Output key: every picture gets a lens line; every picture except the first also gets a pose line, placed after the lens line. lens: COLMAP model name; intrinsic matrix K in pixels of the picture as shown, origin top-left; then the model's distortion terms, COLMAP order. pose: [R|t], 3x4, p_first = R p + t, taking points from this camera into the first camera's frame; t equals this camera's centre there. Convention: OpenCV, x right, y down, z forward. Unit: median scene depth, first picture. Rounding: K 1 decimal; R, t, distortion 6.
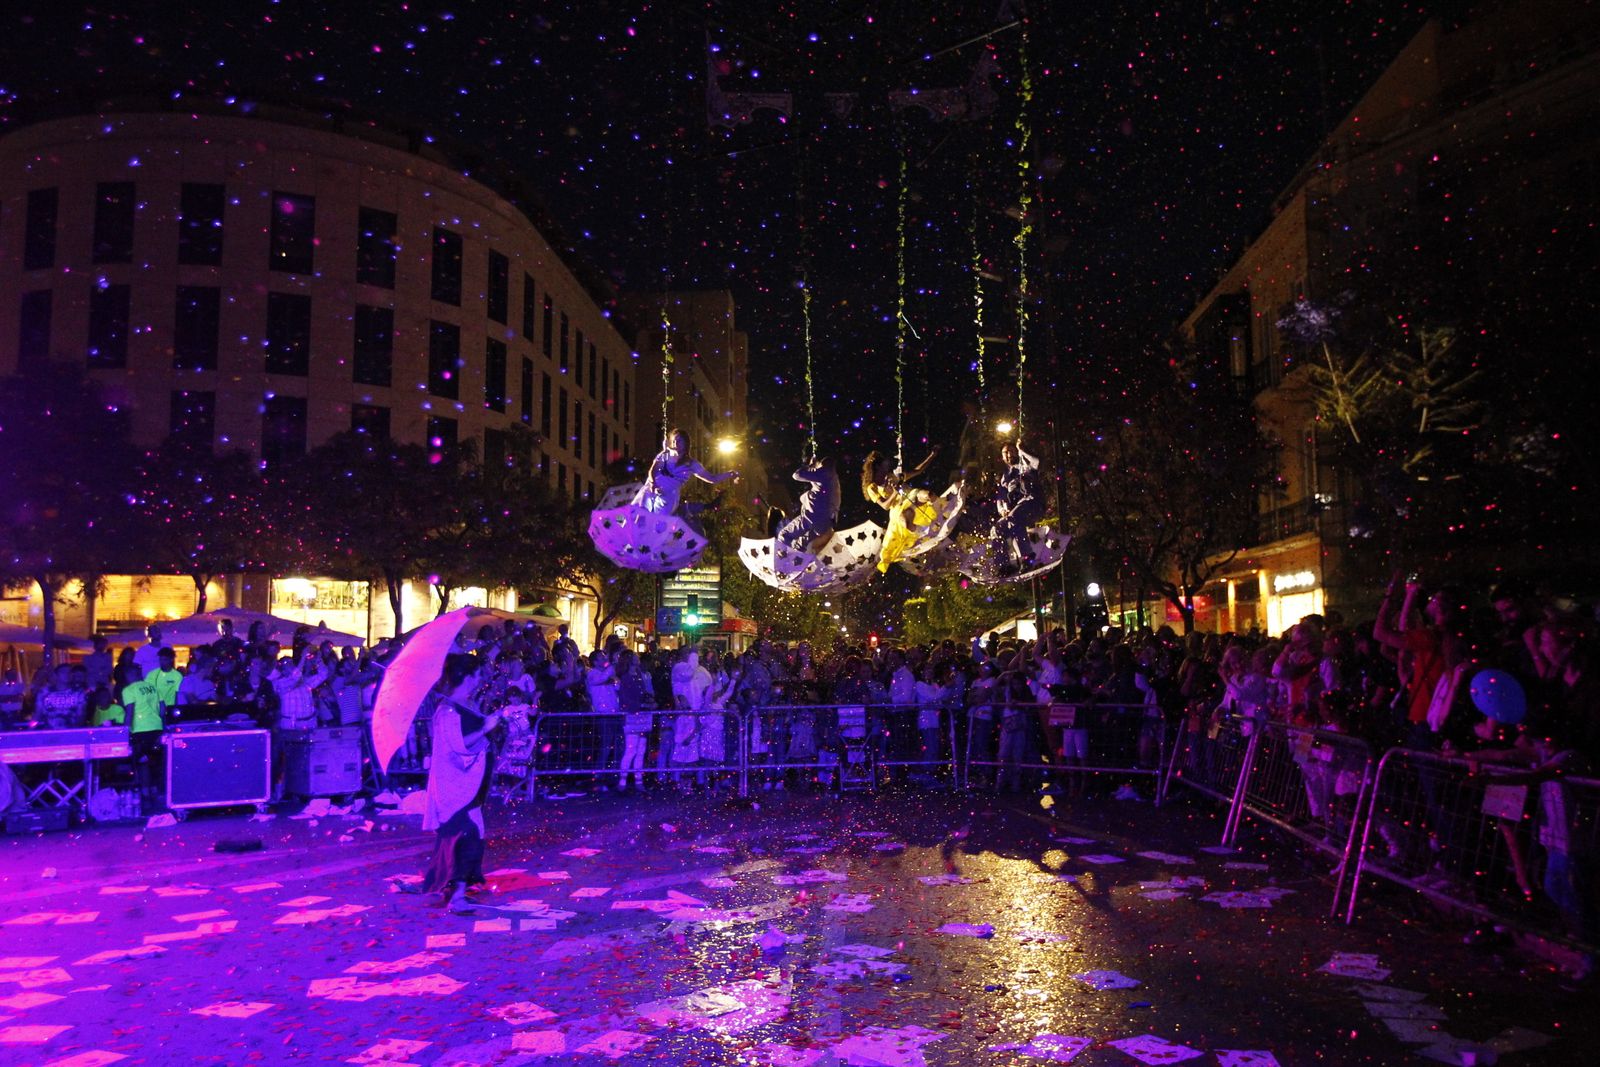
lens RADIAL K [[1184.6, 0, 800.0], [0, 1184.6, 538.1], [0, 0, 1]] dist [-0.058826, 0.059755]
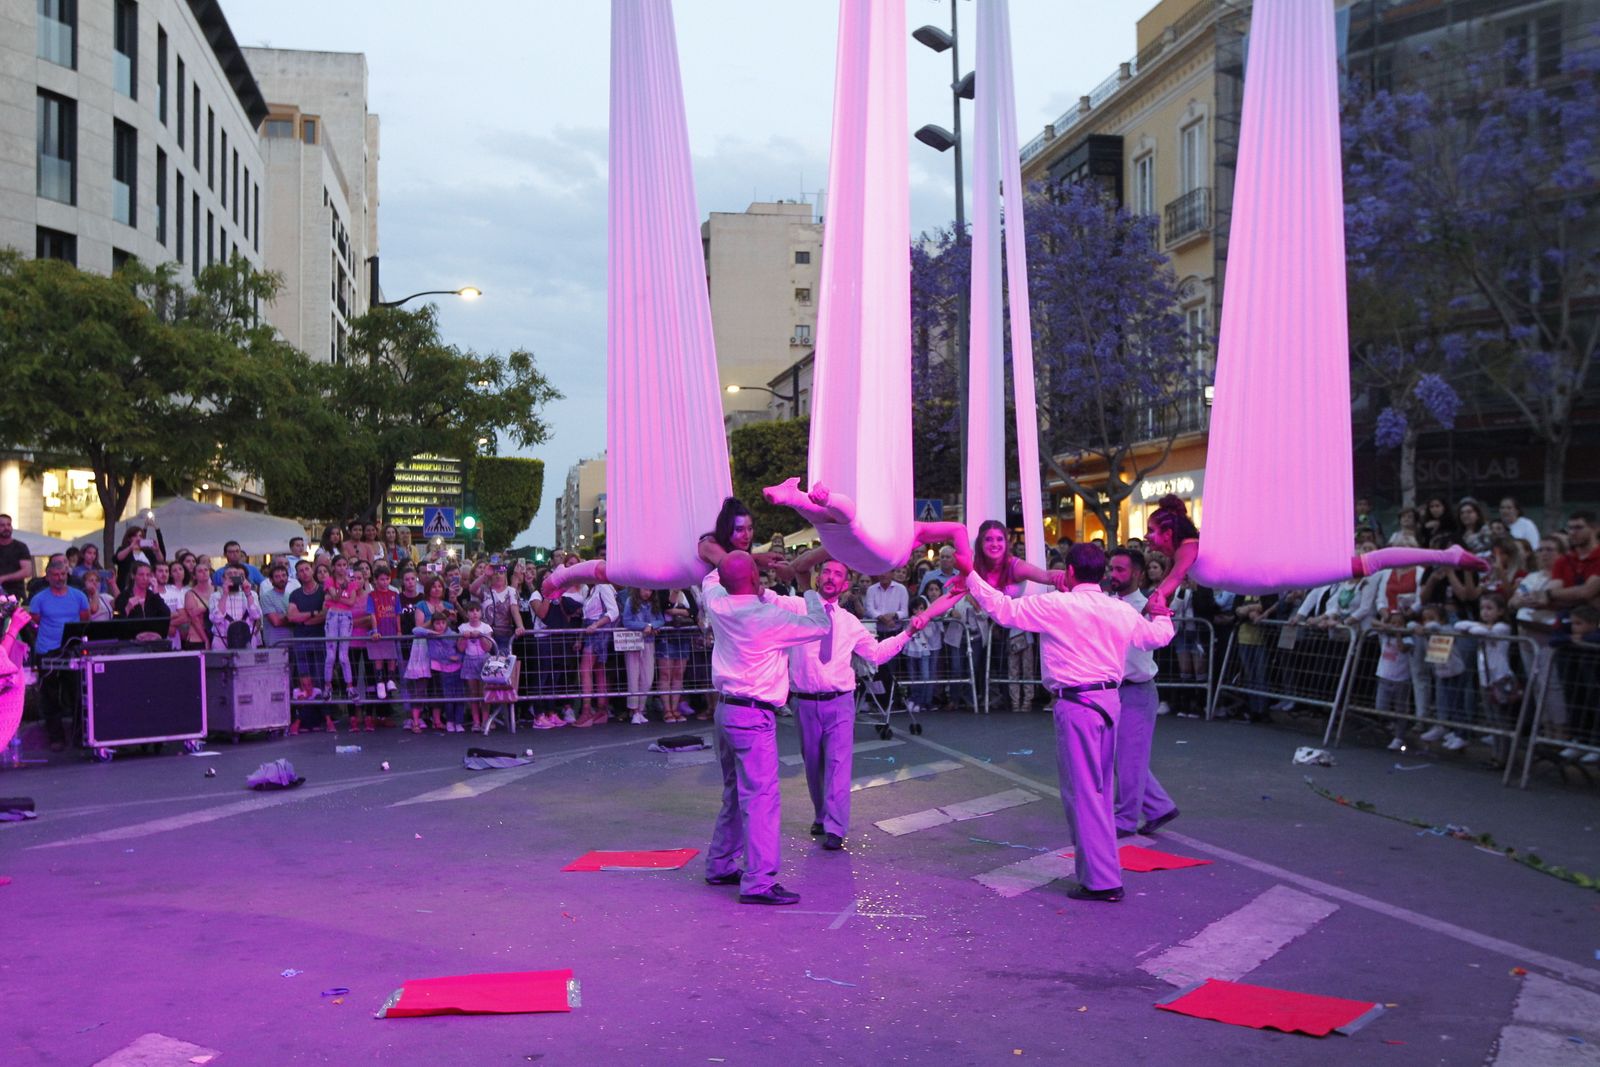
lens RADIAL K [[1647.8, 0, 802.0], [0, 1647.8, 532.5], [0, 0, 1]] dist [-0.017322, 0.092877]
pose [[0.968164, 0.012987, 0.249981, -0.131321], [-0.031168, 0.997136, 0.068910, -0.004918], [-0.248370, -0.074508, 0.965795, -0.084775]]
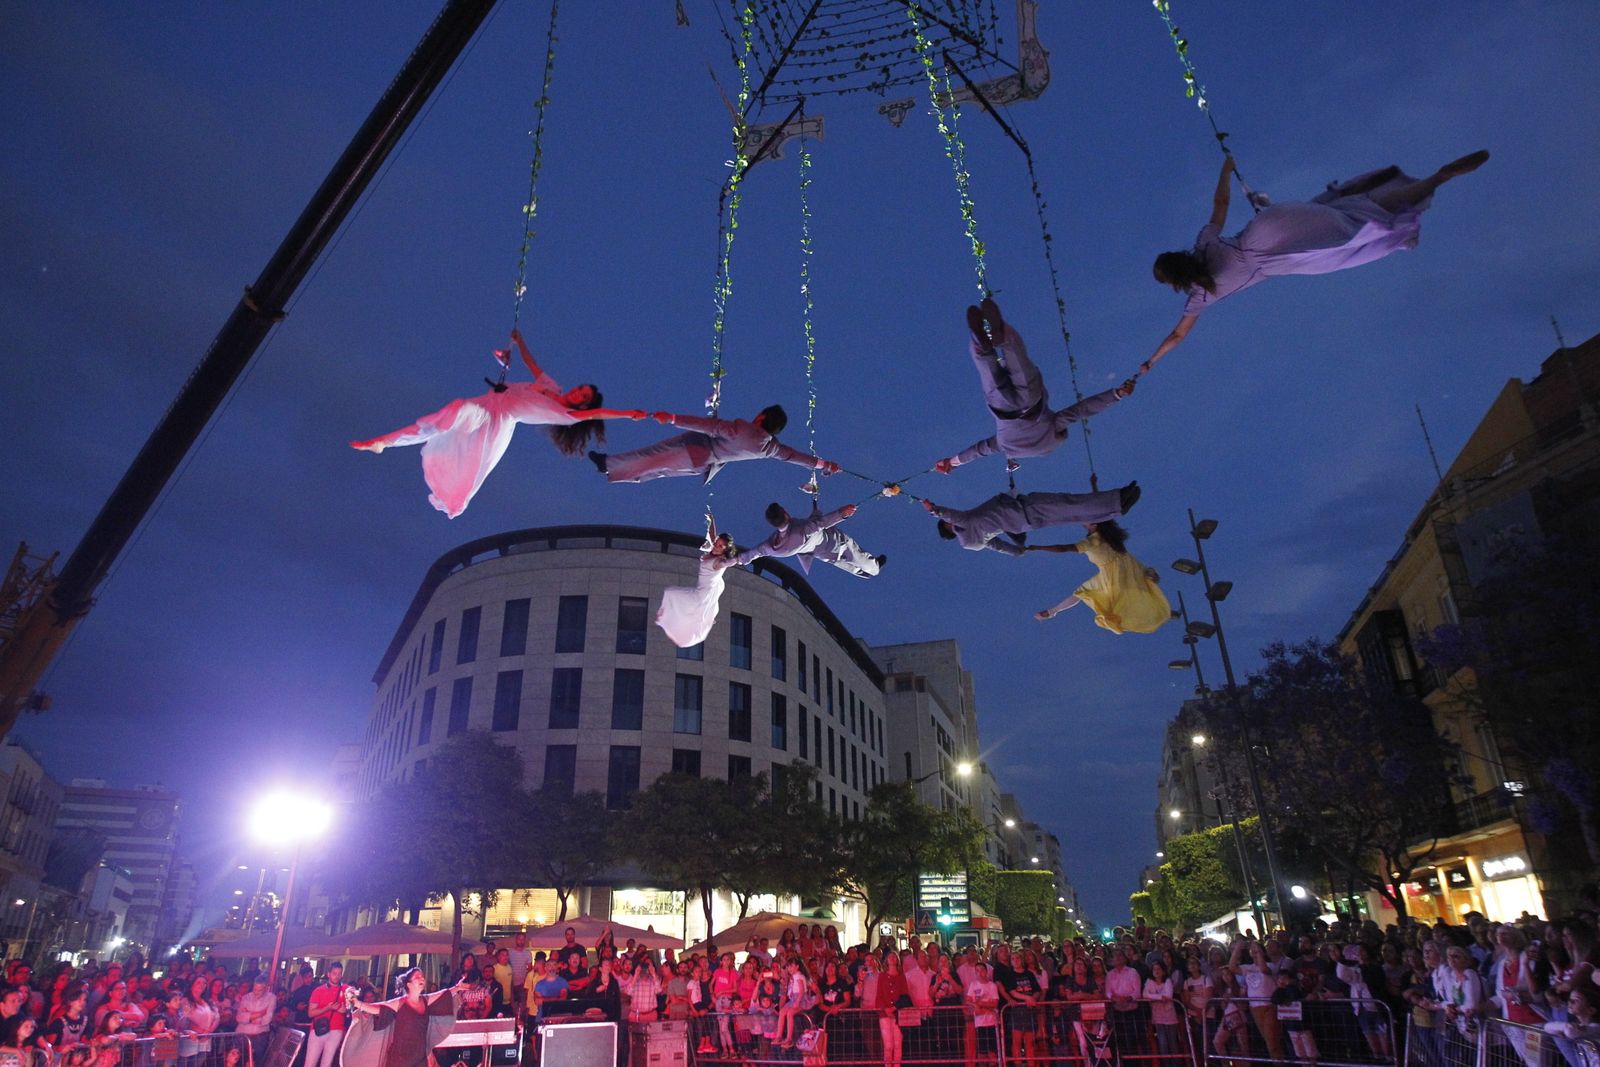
lens RADIAL K [[946.6, 0, 801.3], [0, 946.6, 539.8], [0, 0, 1]] dist [-0.065646, 0.036574]
pose [[0.973273, -0.098325, -0.207537, -0.000237], [0.029683, 0.949988, -0.310873, -0.004950], [0.227725, 0.296404, 0.927516, -0.014390]]
